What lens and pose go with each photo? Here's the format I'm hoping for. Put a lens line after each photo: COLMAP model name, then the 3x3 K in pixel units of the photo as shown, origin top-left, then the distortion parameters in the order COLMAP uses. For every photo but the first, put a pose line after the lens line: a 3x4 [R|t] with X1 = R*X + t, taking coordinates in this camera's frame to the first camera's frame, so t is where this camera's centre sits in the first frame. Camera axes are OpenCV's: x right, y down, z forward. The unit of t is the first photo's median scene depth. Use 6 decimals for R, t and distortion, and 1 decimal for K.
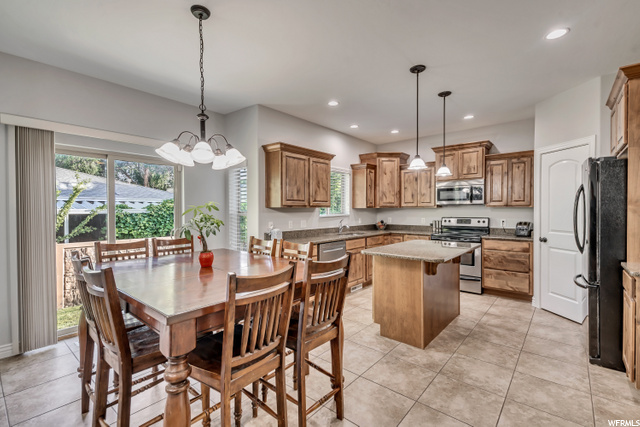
lens RADIAL K [[281.2, 0, 316.9], [0, 281.2, 210.1], [0, 0, 1]] dist [0.024543, 0.000186]
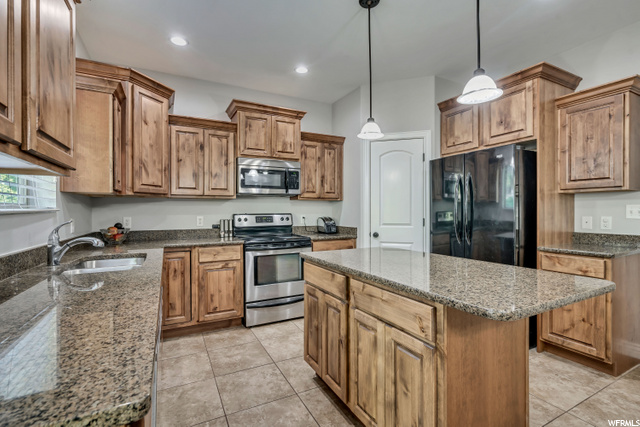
lens RADIAL K [[291.2, 0, 318.8], [0, 291.2, 211.3], [0, 0, 1]] dist [-0.001607, 0.000331]
pose [[0.371412, 0.003386, 0.928462, -0.105638], [0.003848, 0.999979, -0.005186, 0.024426], [-0.928460, 0.005499, 0.371391, 0.605460]]
